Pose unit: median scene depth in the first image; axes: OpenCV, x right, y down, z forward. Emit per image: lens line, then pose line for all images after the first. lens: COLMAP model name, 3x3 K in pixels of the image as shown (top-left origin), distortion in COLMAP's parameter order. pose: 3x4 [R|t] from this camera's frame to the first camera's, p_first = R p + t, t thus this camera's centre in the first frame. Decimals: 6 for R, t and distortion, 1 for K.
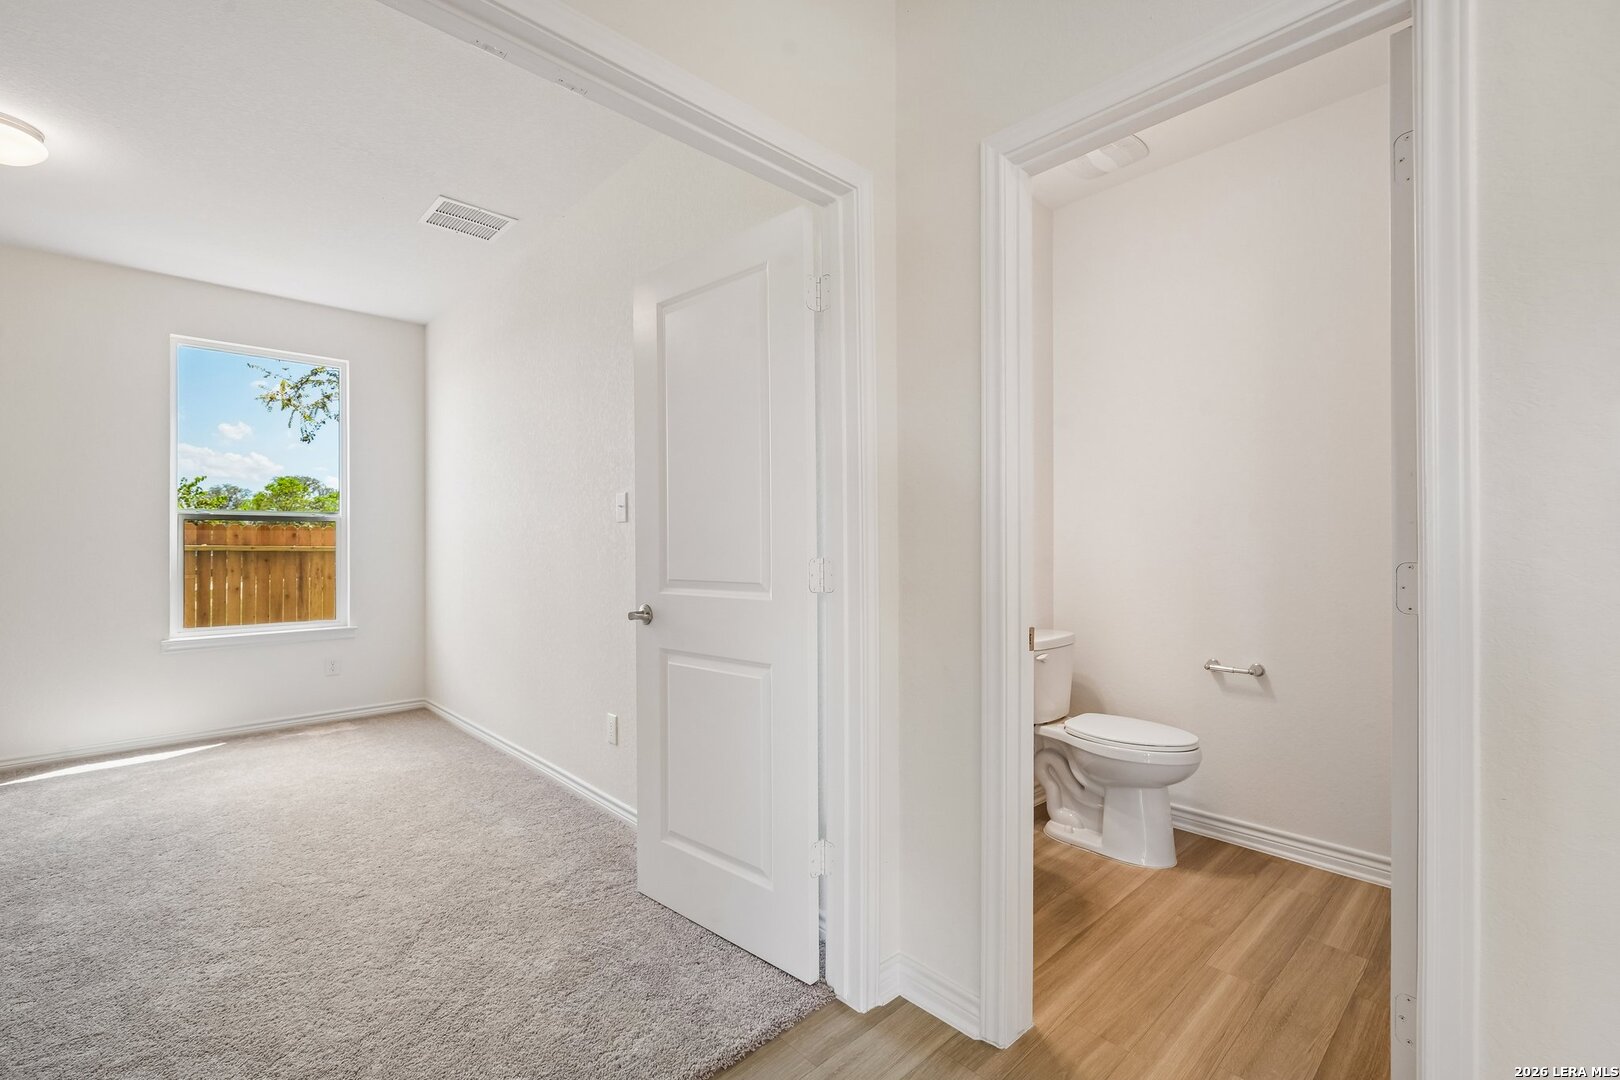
lens RADIAL K [[694.4, 0, 815.4], [0, 694.4, 539.8], [0, 0, 1]] dist [0.019369, 0.000406]
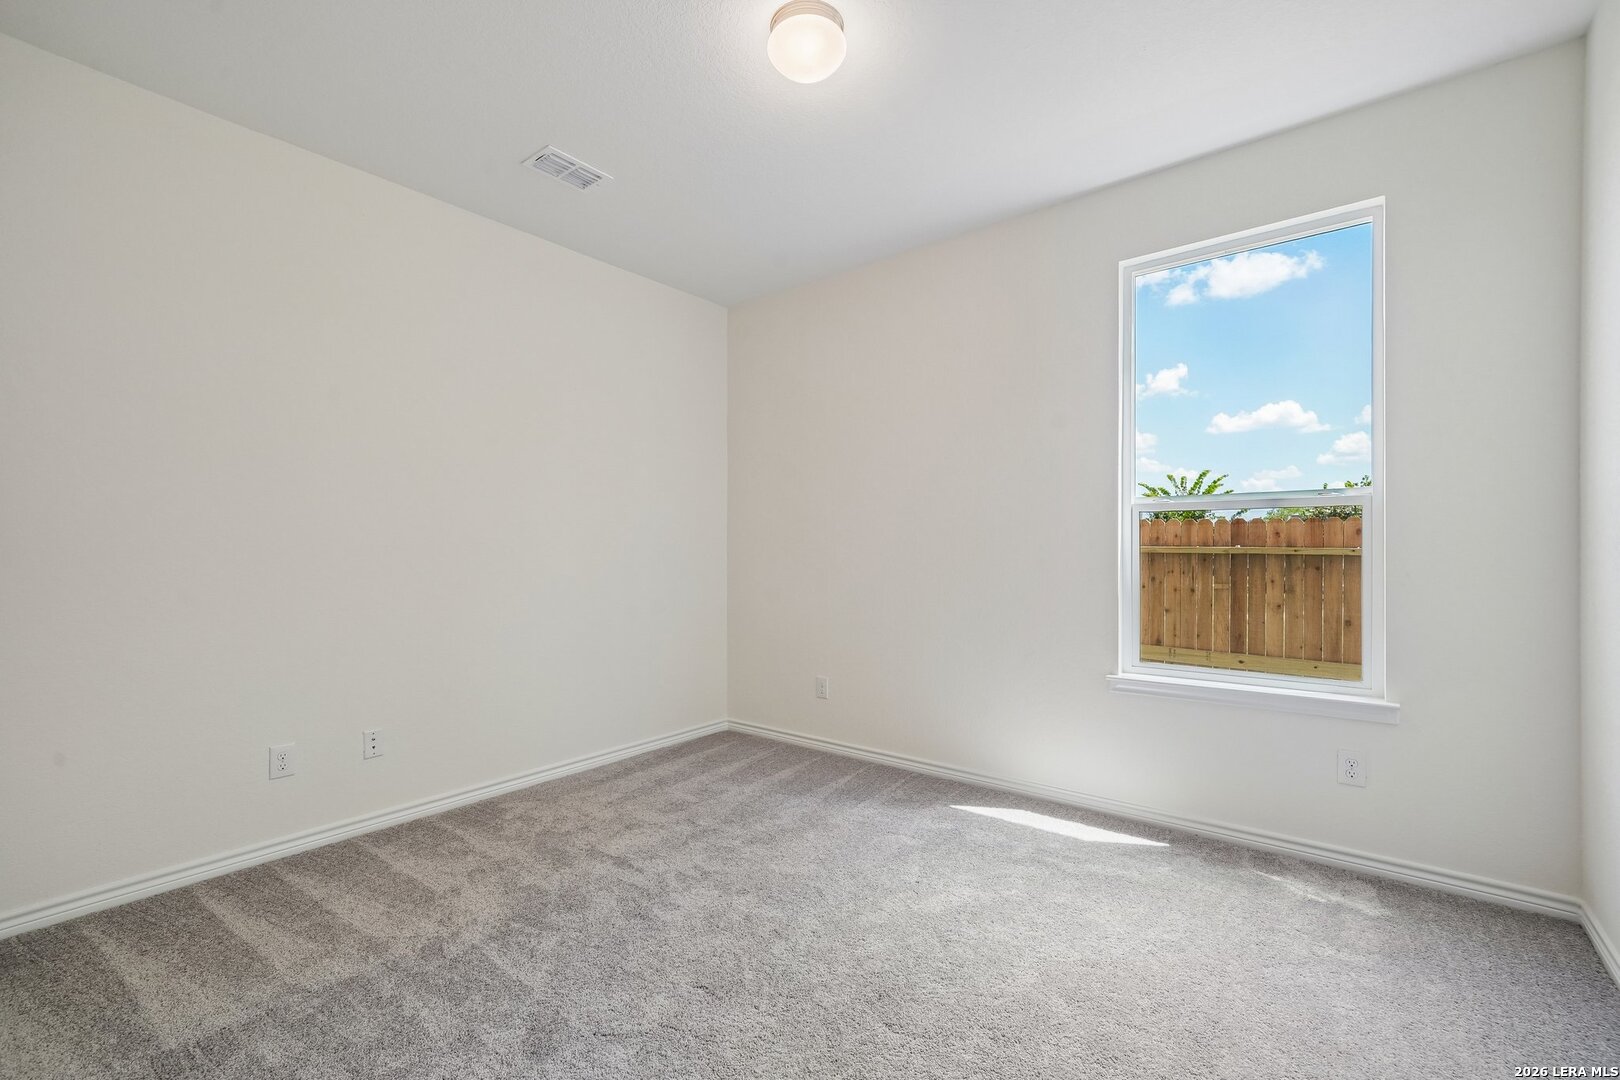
lens RADIAL K [[694.4, 0, 805.4], [0, 694.4, 546.4], [0, 0, 1]] dist [0.019369, 0.000406]
pose [[0.144177, 0.001498, -0.989551, -0.168034], [0.003014, 0.999994, 0.001953, 0.004343], [0.989547, -0.003264, 0.144171, 0.405528]]
